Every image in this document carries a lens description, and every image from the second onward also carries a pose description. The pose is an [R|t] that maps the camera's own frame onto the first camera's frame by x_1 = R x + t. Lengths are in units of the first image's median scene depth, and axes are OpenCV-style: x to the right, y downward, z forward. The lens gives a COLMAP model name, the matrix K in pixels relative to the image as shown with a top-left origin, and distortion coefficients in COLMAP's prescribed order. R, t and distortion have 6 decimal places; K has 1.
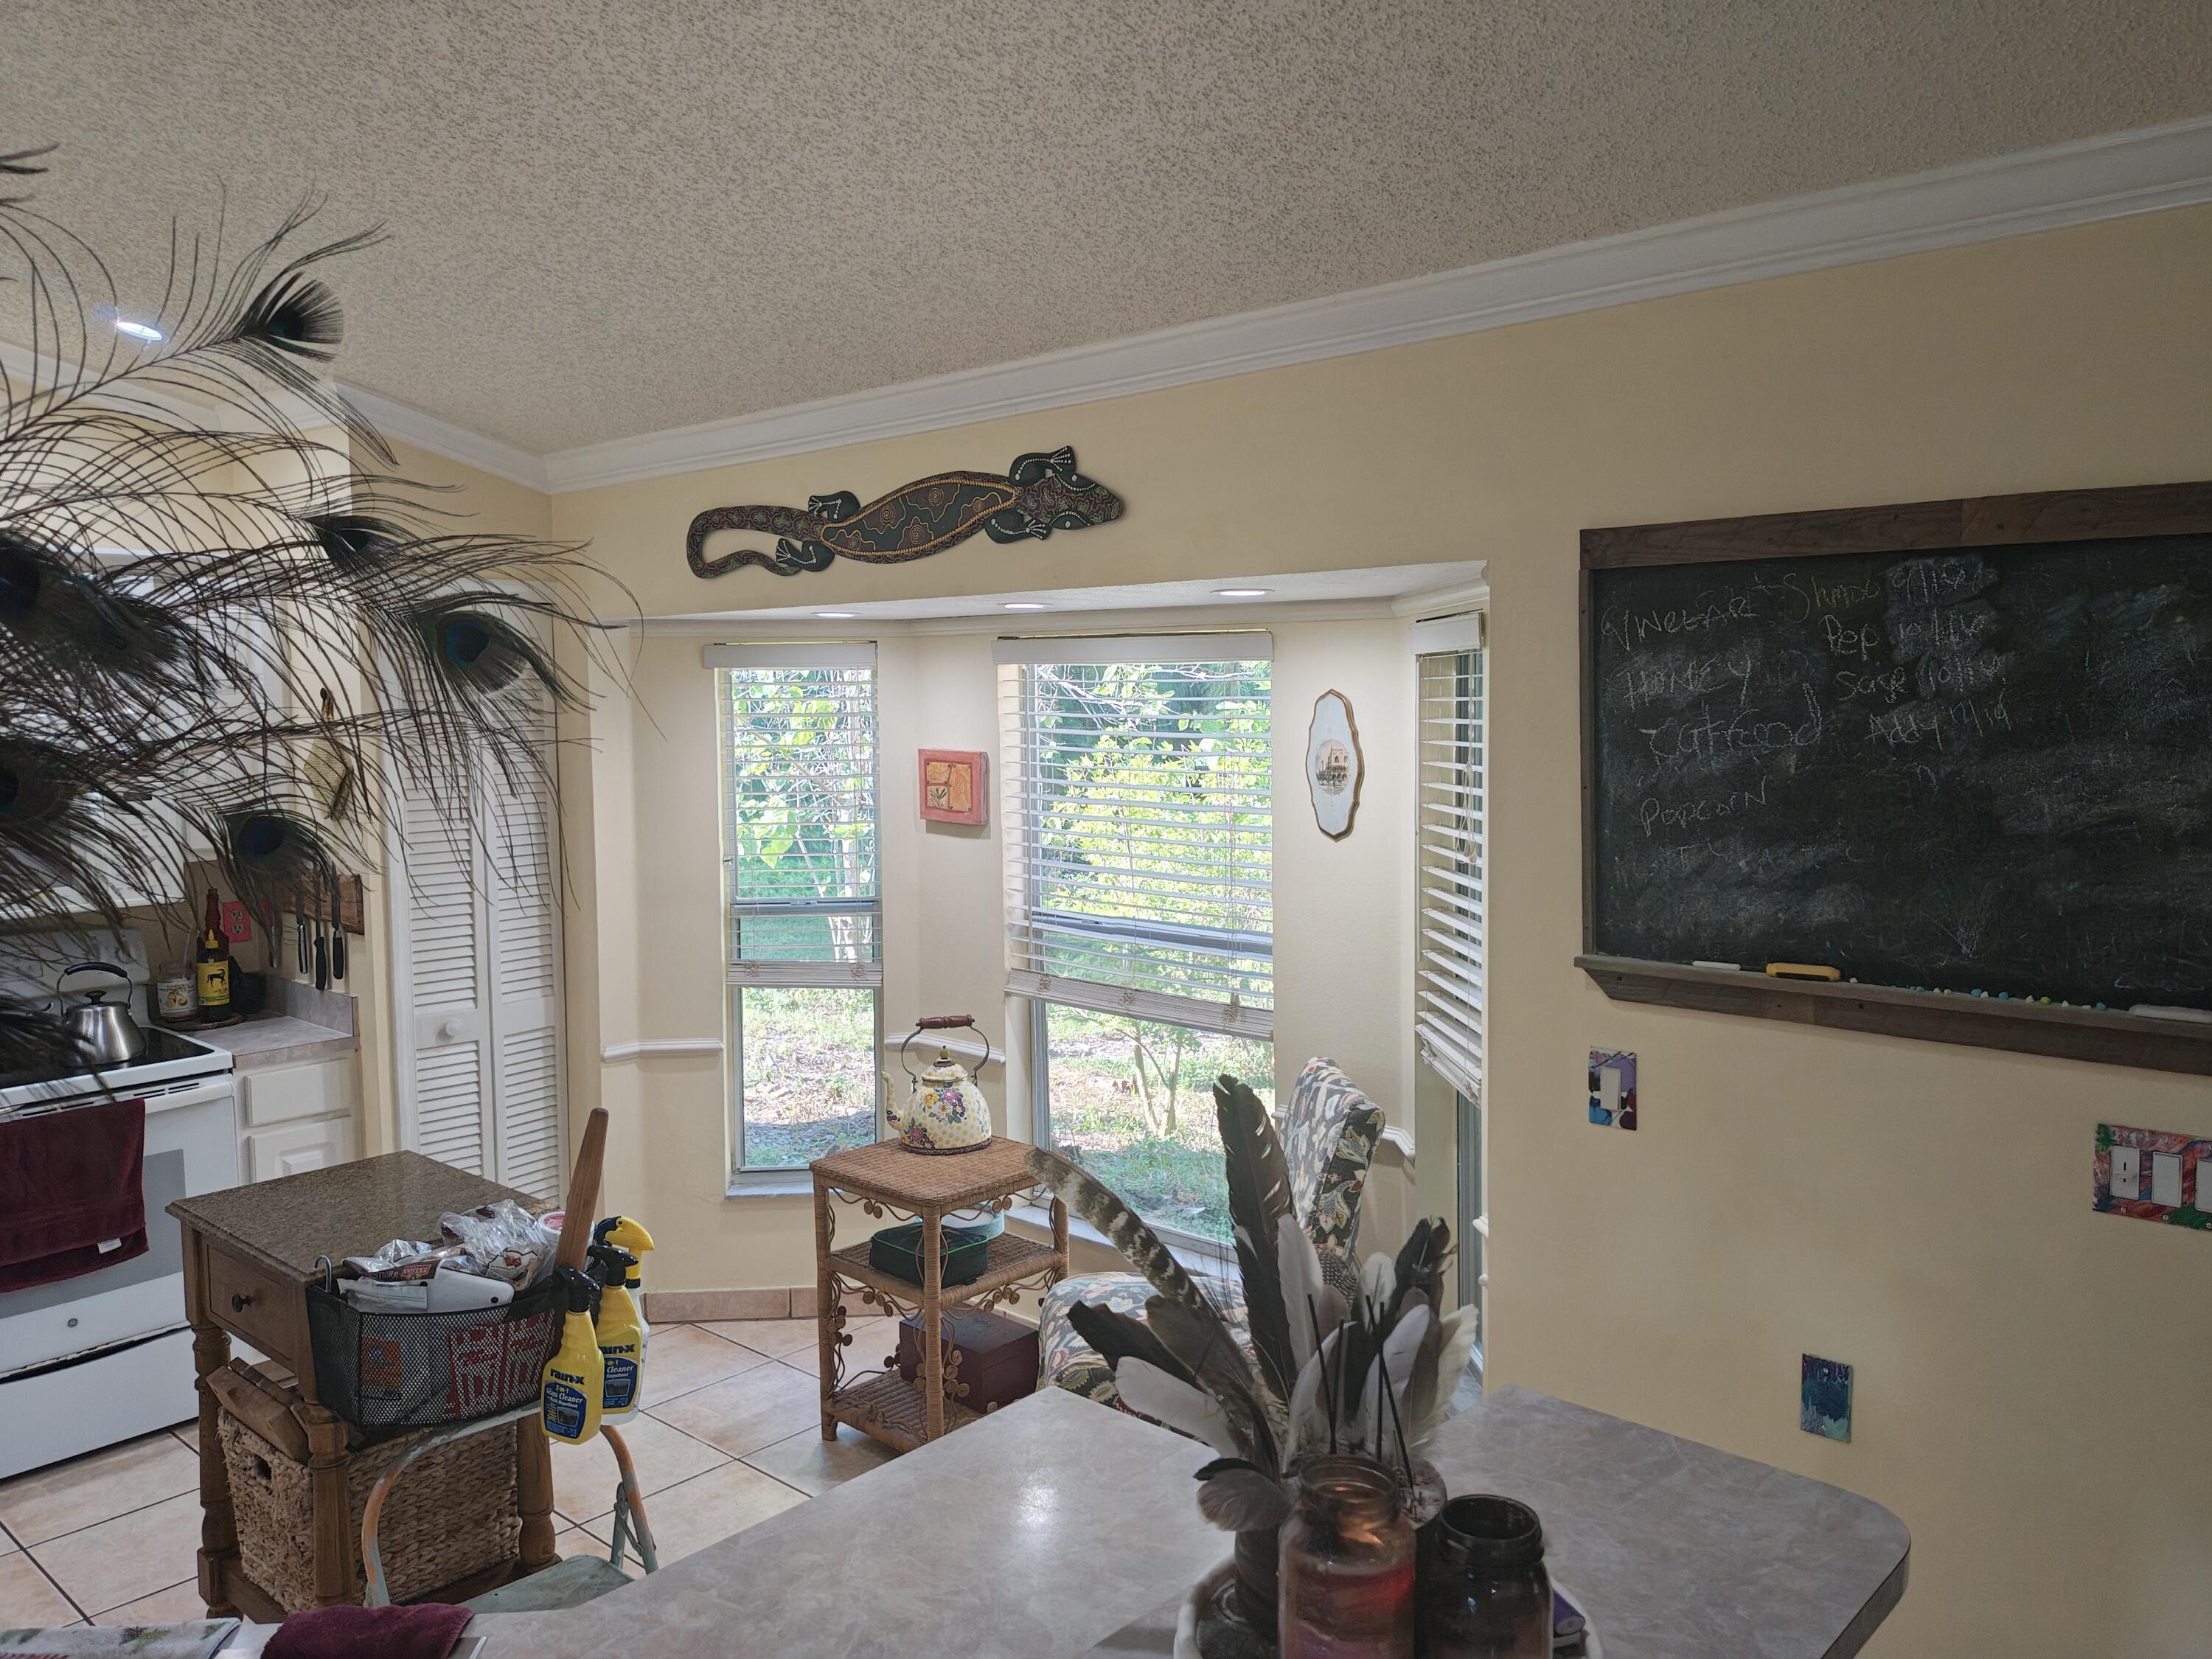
lens RADIAL K [[1654.8, 0, 1103.1], [0, 1654.8, 810.3], [0, 0, 1]] dist [0.066797, -0.096311]
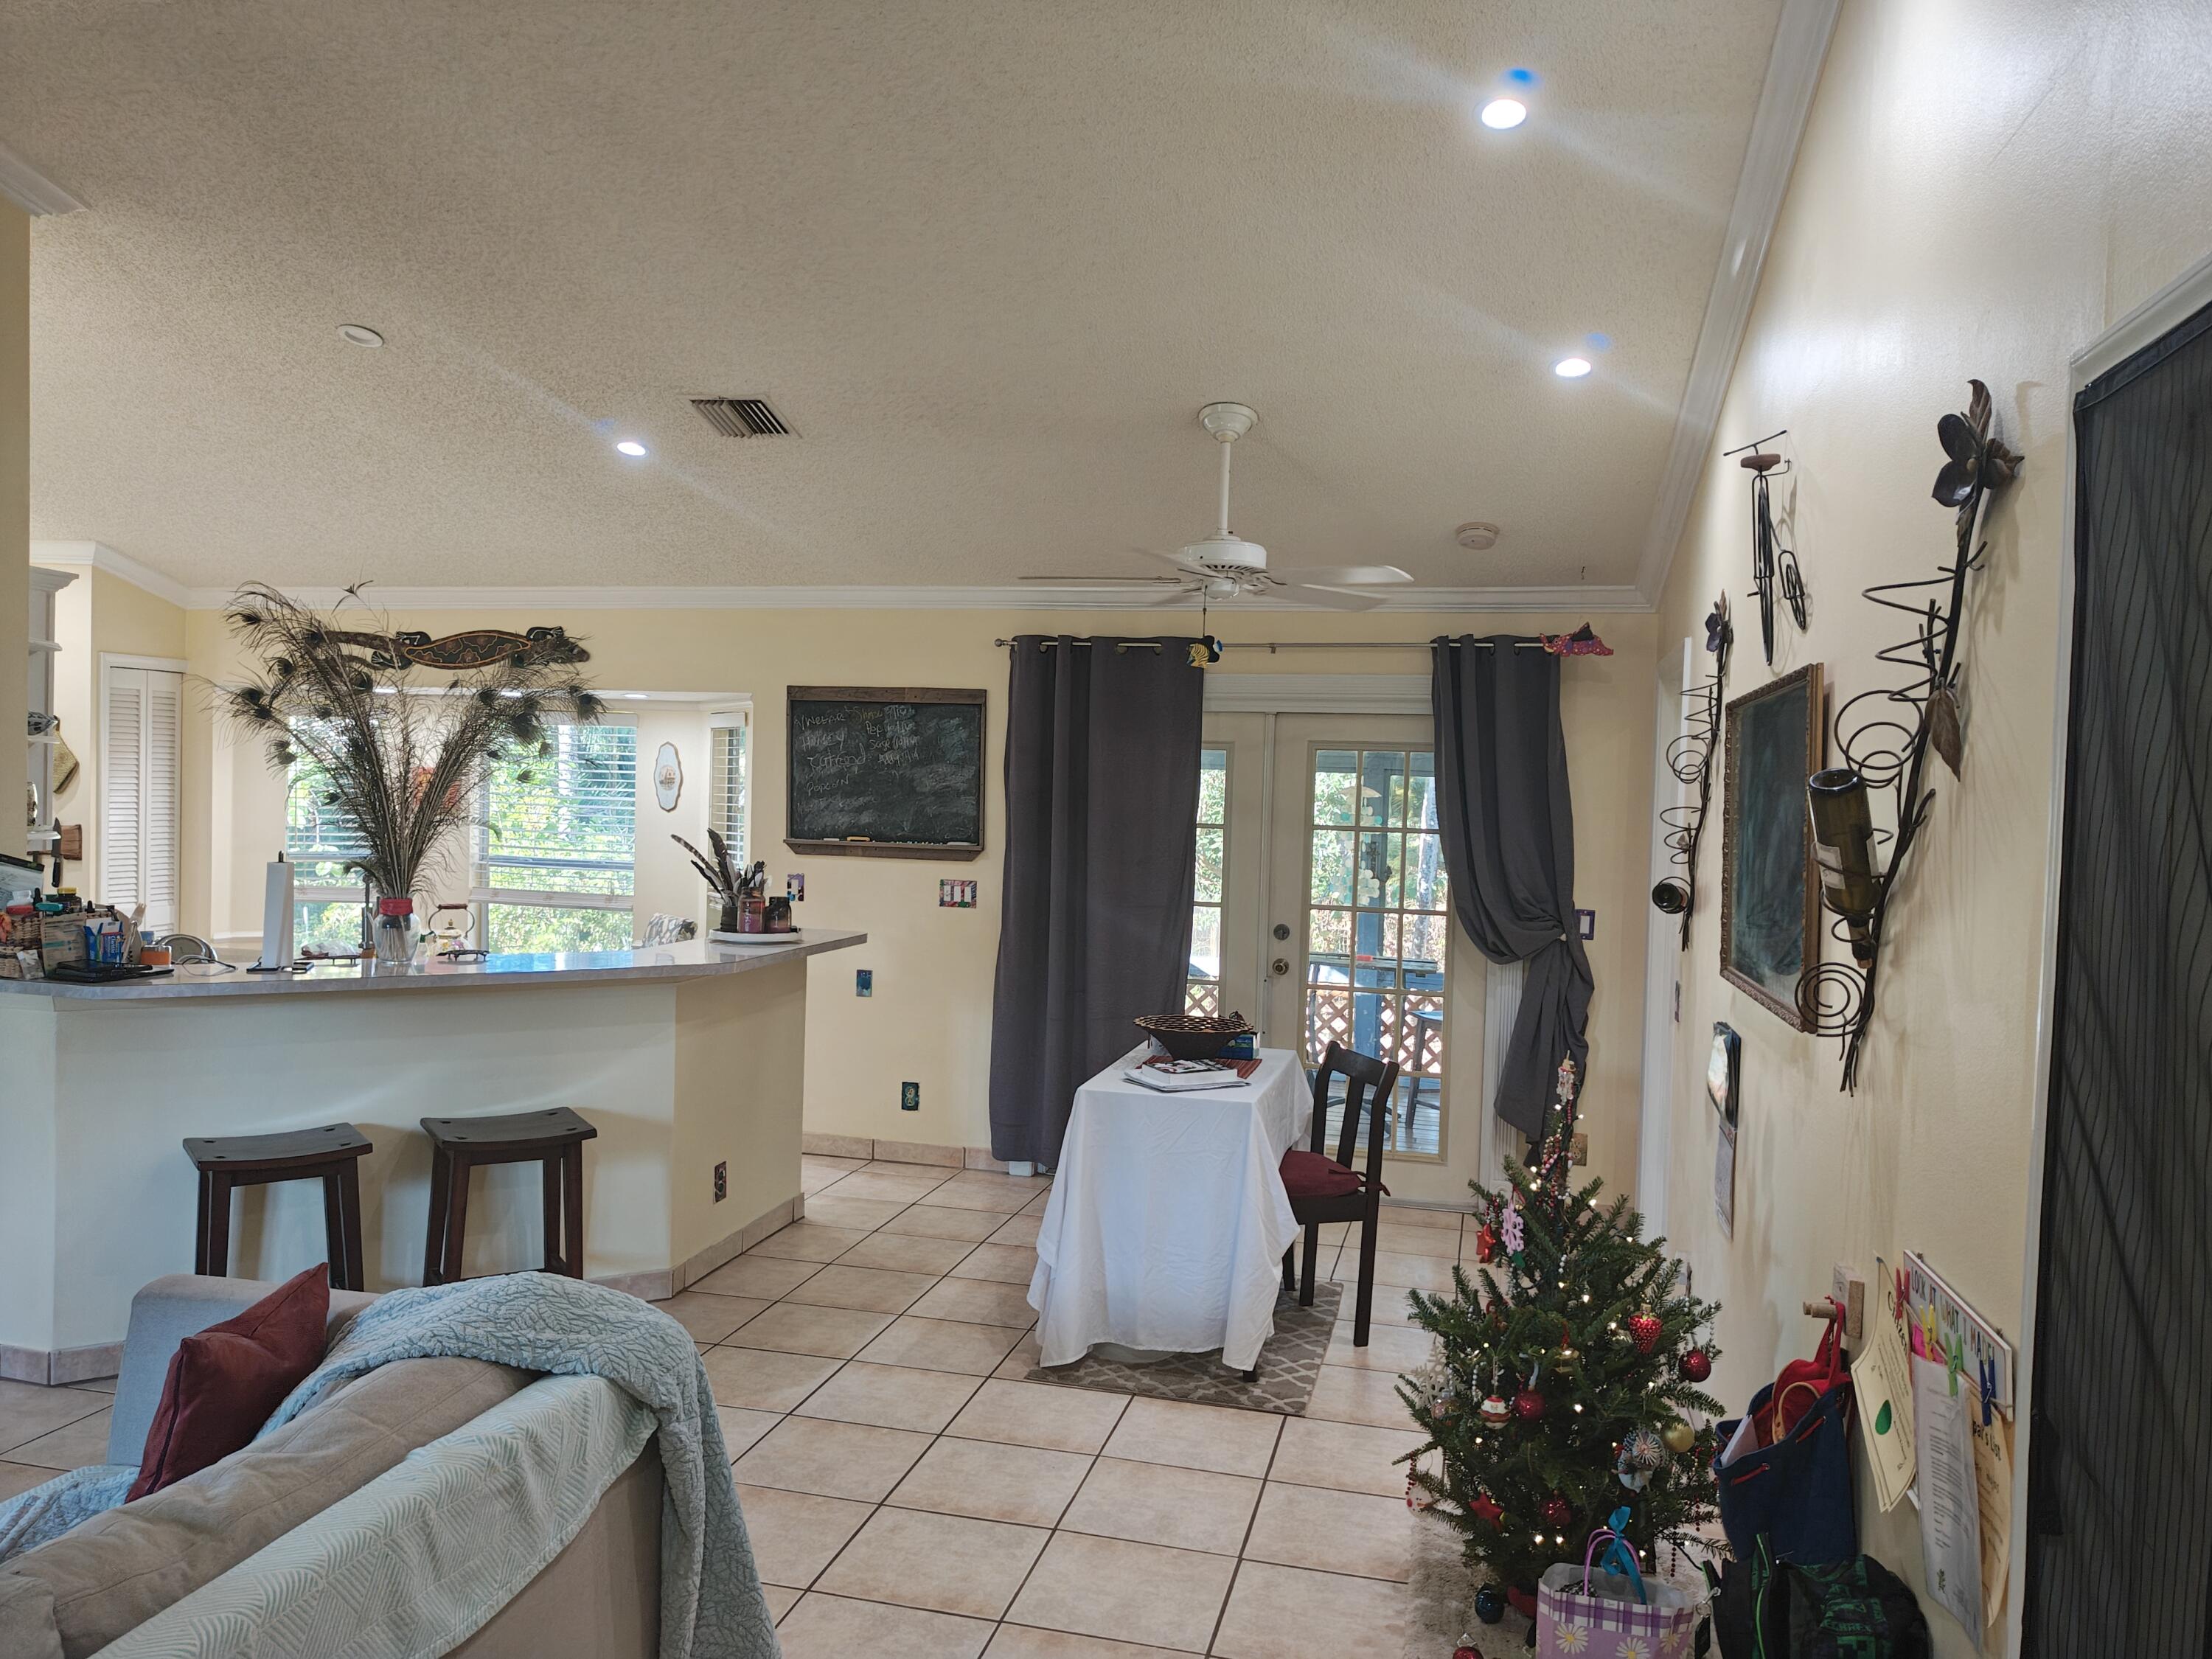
lens RADIAL K [[1654.8, 0, 1108.8], [0, 1654.8, 824.5], [0, 0, 1]] dist [0.066797, -0.096311]
pose [[0.876833, 0.024998, 0.480145, -0.416267], [-0.003109, 0.998921, -0.046330, 0.139799], [-0.480785, 0.039131, 0.875965, -1.231724]]
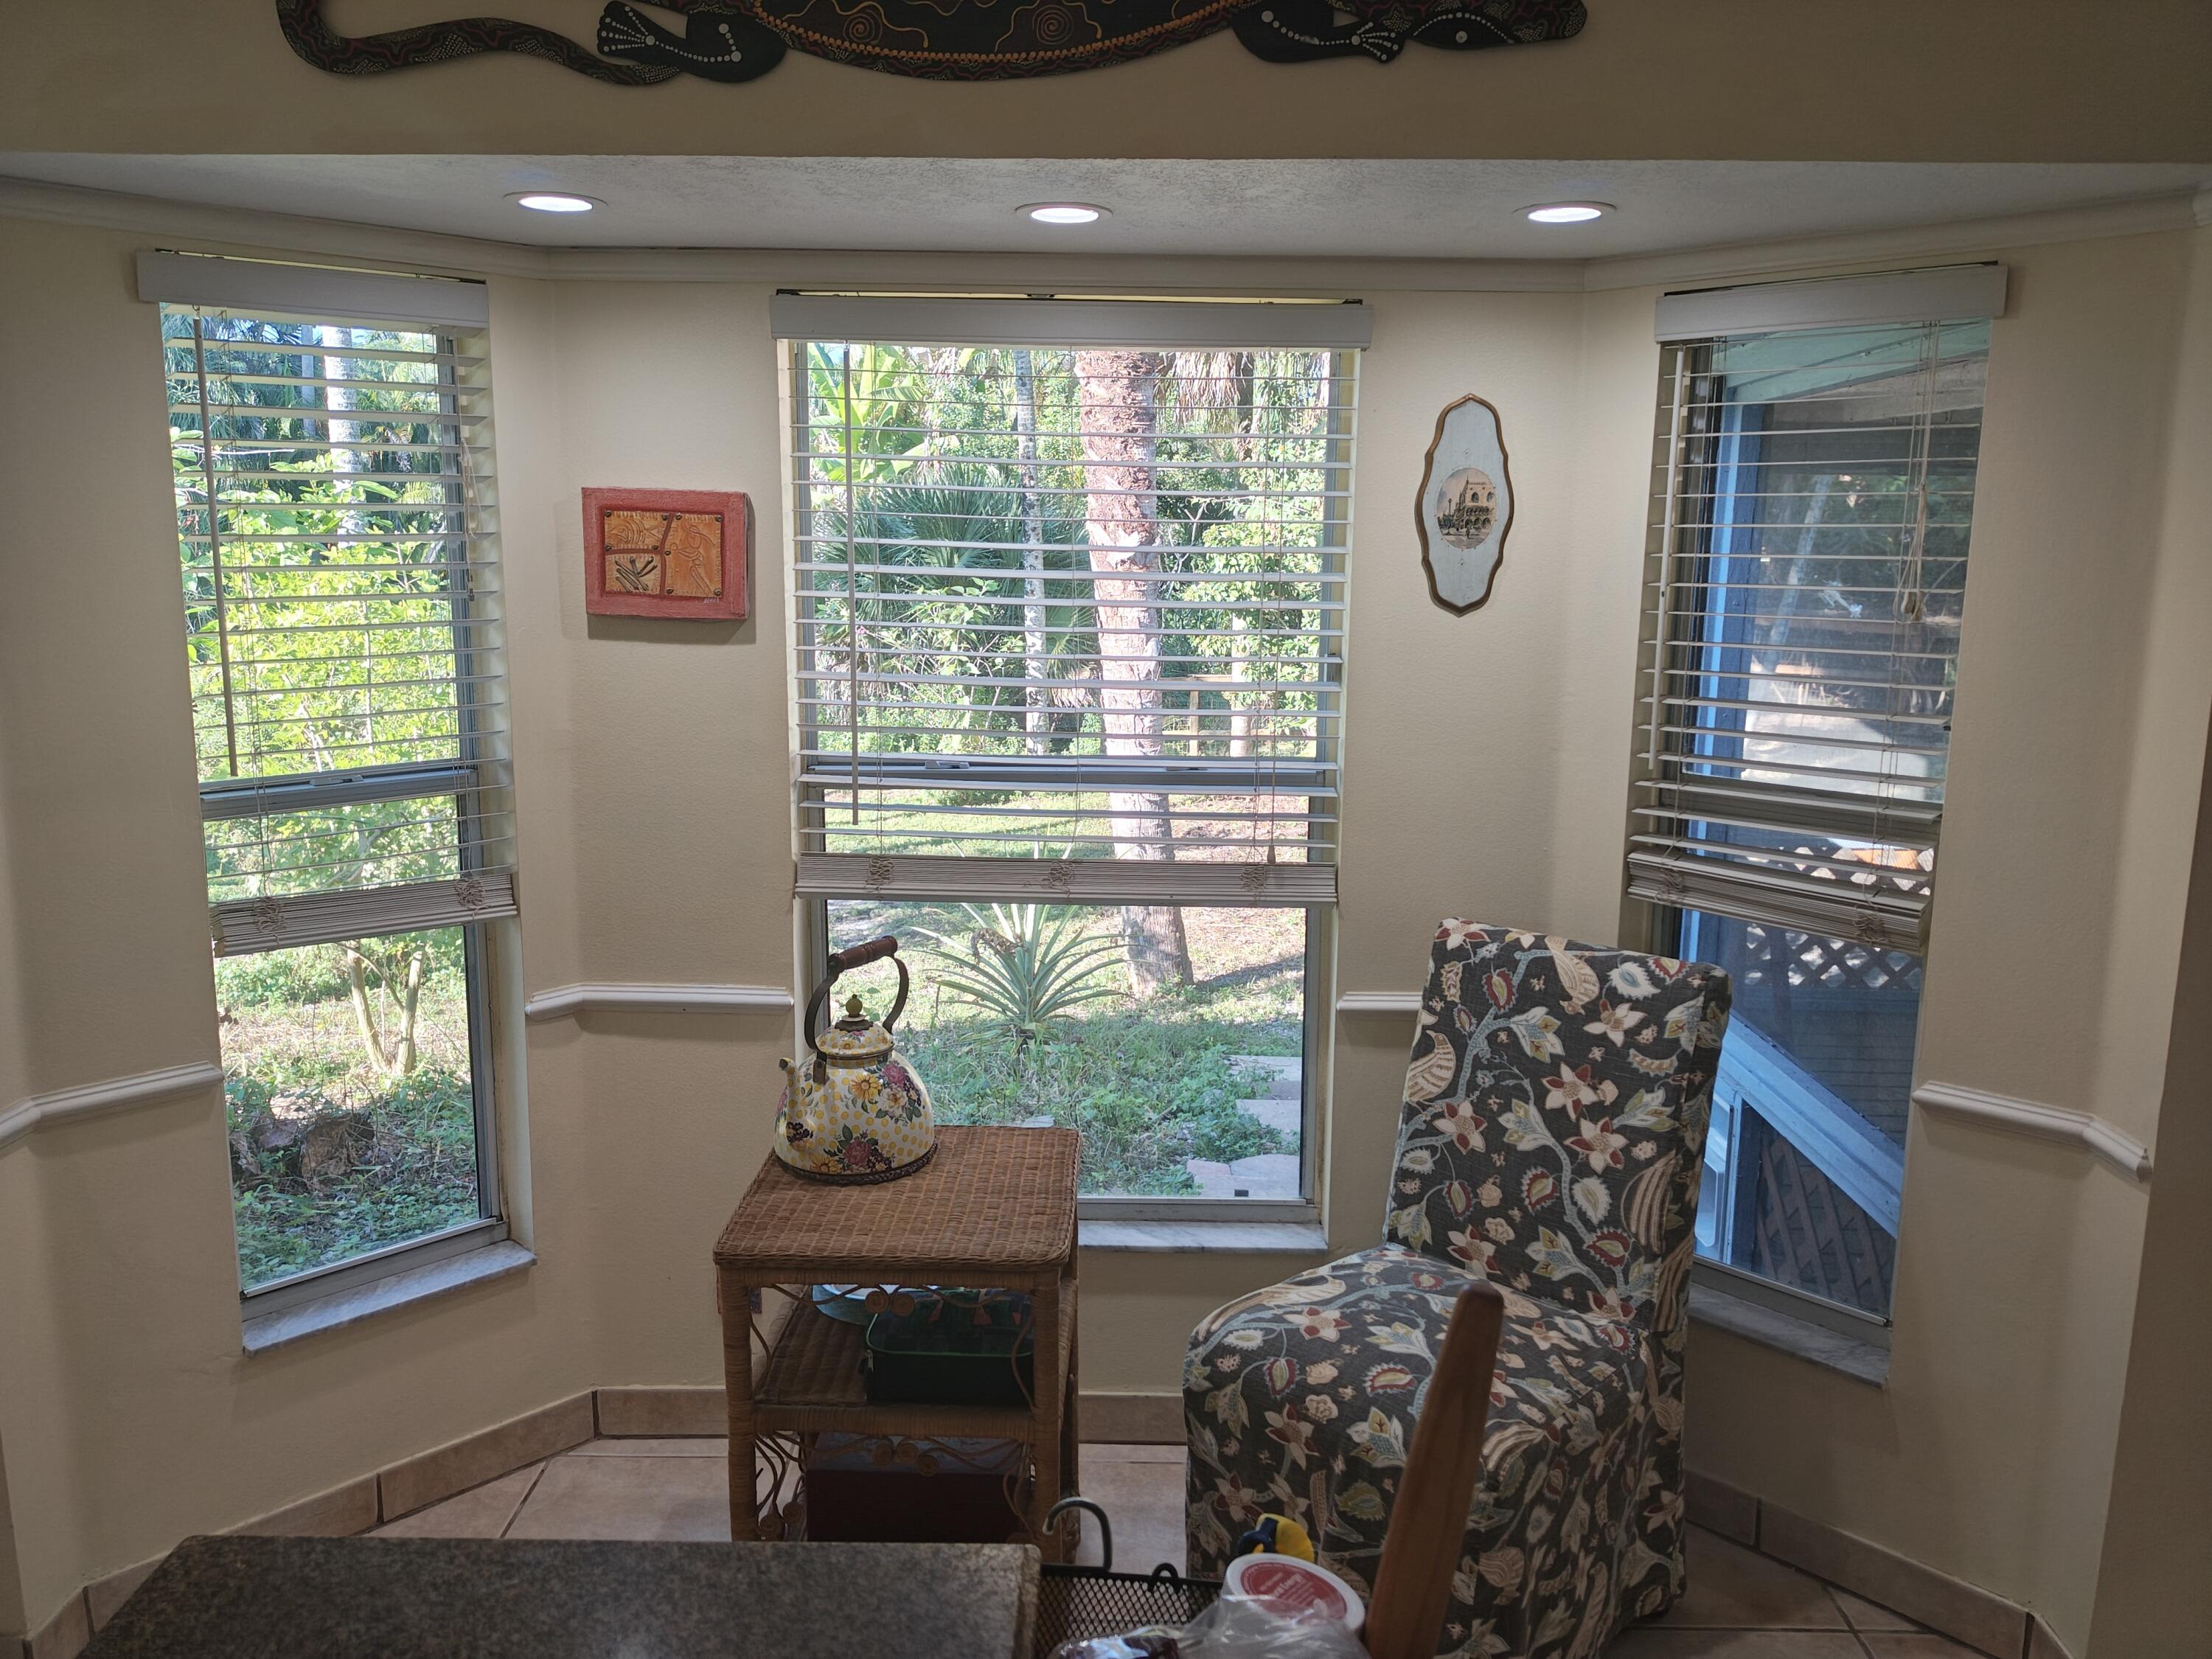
lens RADIAL K [[1654.8, 0, 1111.4], [0, 1654.8, 823.1], [0, 0, 1]] dist [0.066797, -0.096311]
pose [[0.748092, -0.104301, 0.655346, -0.471253], [0.031754, 0.992066, 0.121642, 0.016469], [-0.662834, -0.070190, 0.745469, 0.594164]]
